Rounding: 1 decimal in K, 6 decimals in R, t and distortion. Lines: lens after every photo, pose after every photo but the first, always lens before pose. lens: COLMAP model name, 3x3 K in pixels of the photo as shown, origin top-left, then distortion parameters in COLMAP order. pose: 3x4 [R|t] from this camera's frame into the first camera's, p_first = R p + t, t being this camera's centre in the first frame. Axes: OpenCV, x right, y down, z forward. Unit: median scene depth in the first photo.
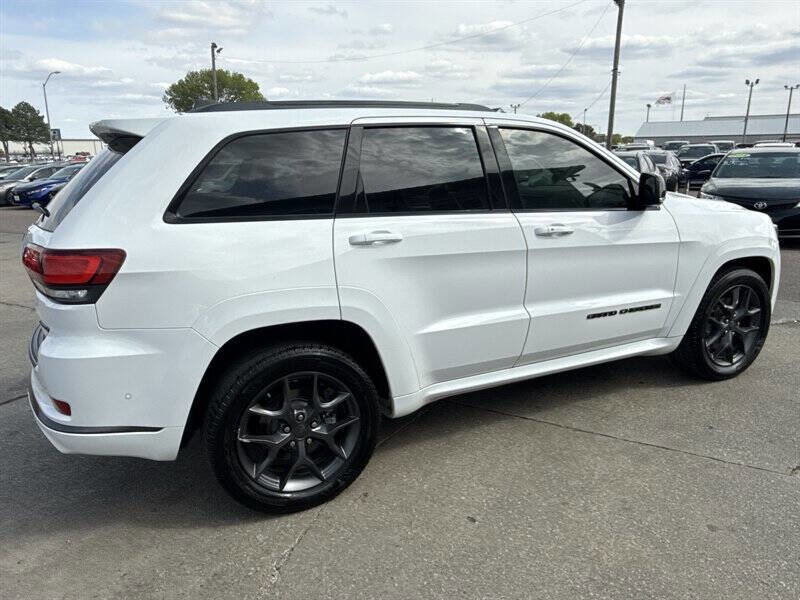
lens RADIAL K [[567.5, 0, 400.0], [0, 567.5, 300.0], [0, 0, 1]] dist [0.006077, 0.000038]
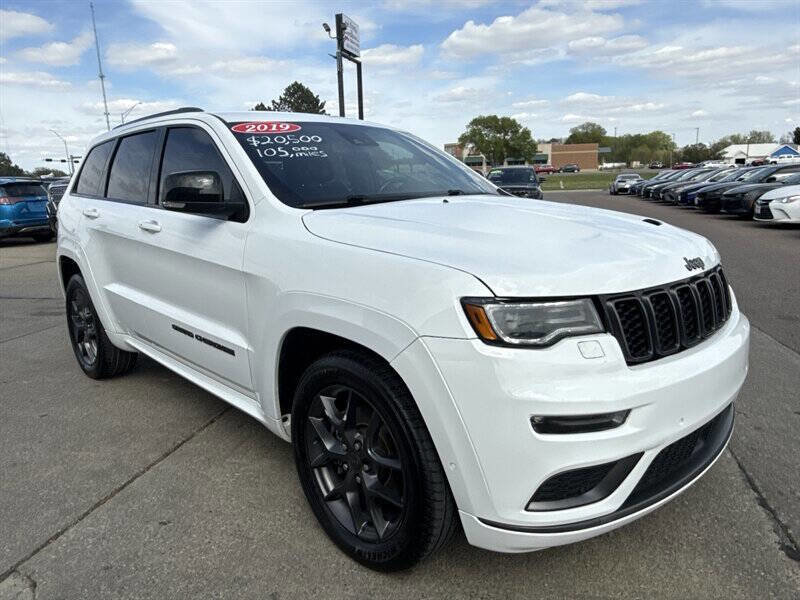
lens RADIAL K [[567.3, 0, 400.0], [0, 567.3, 300.0], [0, 0, 1]] dist [-0.003465, 0.001267]
pose [[0.307808, 0.213734, -0.927131, 1.362174], [-0.217551, 0.964437, 0.150107, -0.243045], [0.926243, 0.155495, 0.343359, 1.075008]]
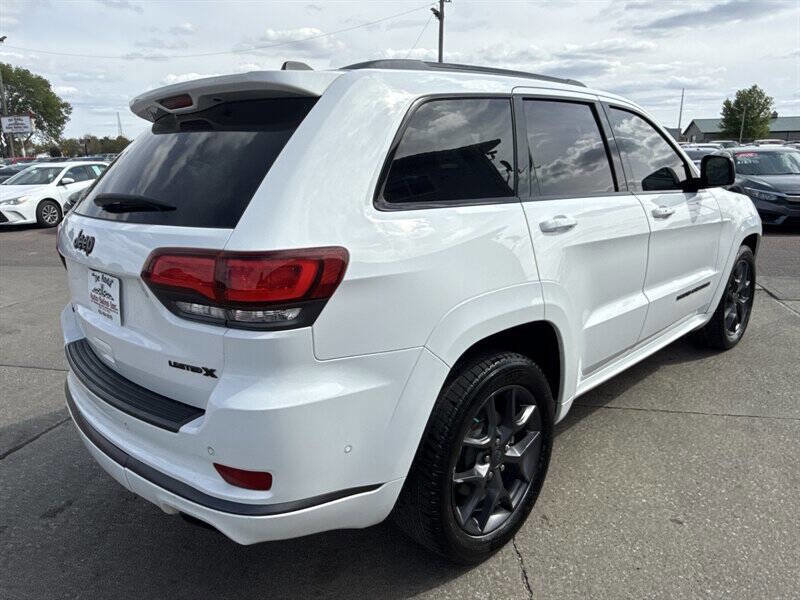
lens RADIAL K [[559.0, 0, 400.0], [0, 559.0, 300.0], [0, 0, 1]] dist [0.001923, -0.003832]
pose [[0.950509, -0.080490, 0.300089, -0.456624], [0.081928, 0.996608, 0.007808, -0.016079], [-0.299699, 0.017164, 0.953879, 0.215232]]
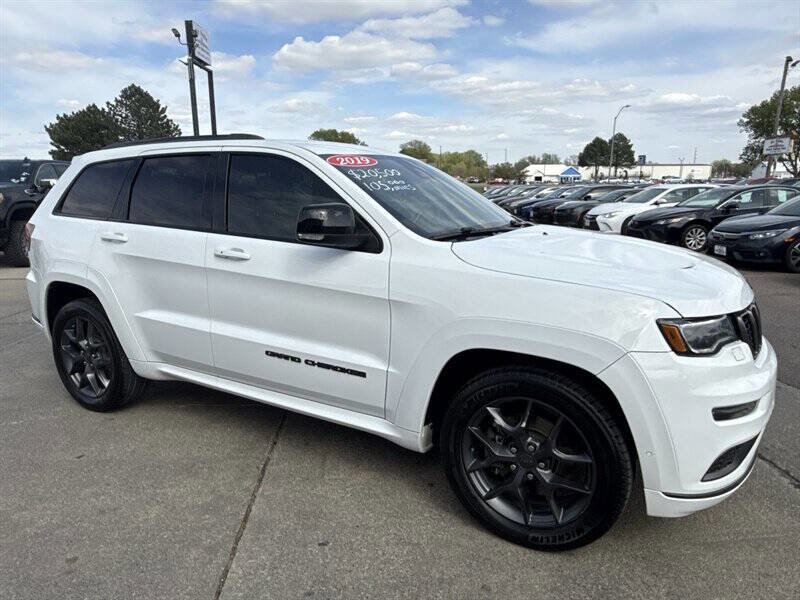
lens RADIAL K [[537.5, 0, 400.0], [0, 537.5, 300.0], [0, 0, 1]] dist [-0.002870, 0.000569]
pose [[0.566776, 0.193076, -0.800929, 1.212952], [-0.214952, 0.973136, 0.082478, -0.185152], [0.795337, 0.125415, 0.593052, 0.674085]]
